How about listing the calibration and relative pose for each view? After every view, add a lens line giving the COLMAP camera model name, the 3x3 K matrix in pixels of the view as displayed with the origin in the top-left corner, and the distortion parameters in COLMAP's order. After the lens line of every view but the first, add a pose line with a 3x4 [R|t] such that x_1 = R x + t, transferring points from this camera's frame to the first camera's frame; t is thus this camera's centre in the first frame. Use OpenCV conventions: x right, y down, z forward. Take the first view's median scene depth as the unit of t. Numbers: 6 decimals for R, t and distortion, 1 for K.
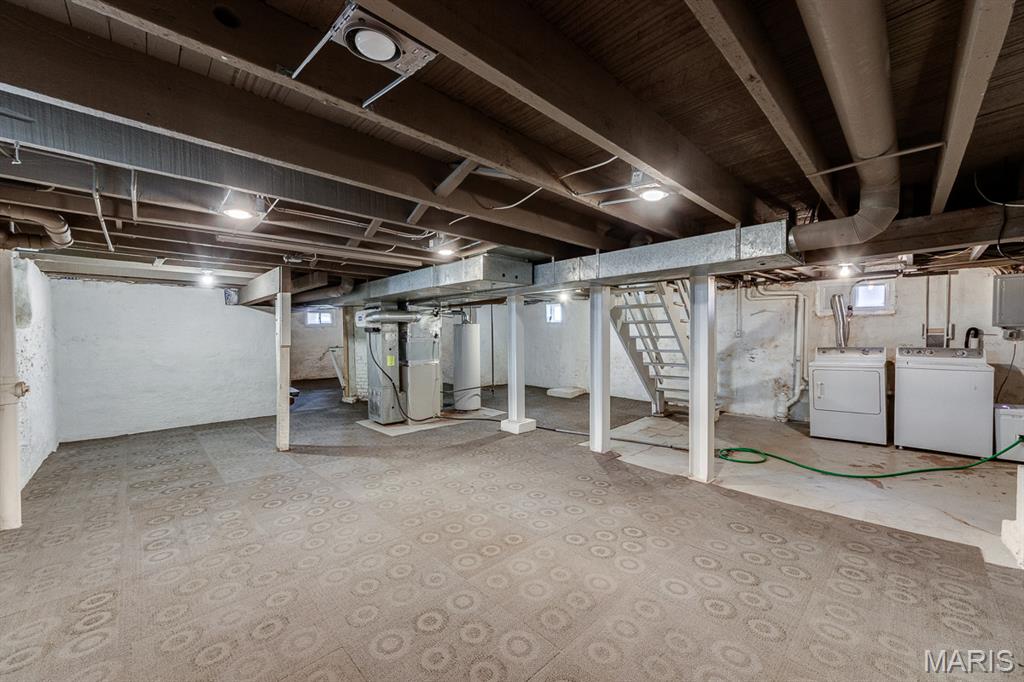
lens RADIAL K [[386.4, 0, 499.8], [0, 386.4, 337.2], [0, 0, 1]] dist [-0.001180, 0.000003]
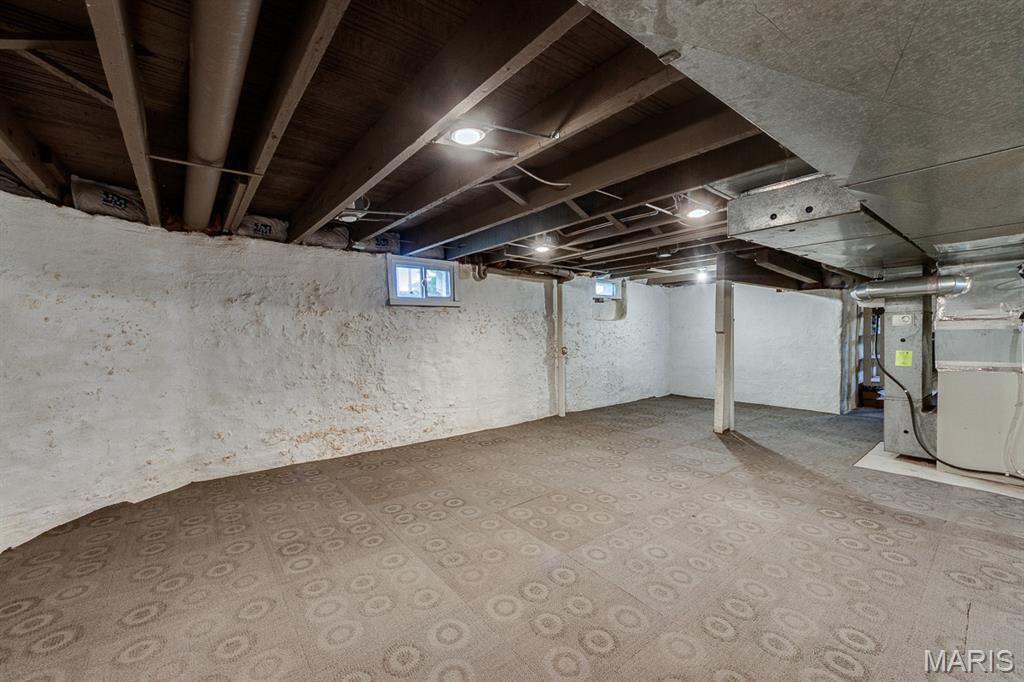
lens RADIAL K [[386.4, 0, 499.8], [0, 386.4, 337.2], [0, 0, 1]] dist [-0.001180, 0.000003]
pose [[-0.063609, 0.021759, -0.997738, 0.599066], [0.007173, 0.999746, 0.021345, 0.011740], [0.997949, -0.005799, -0.063749, 0.564131]]
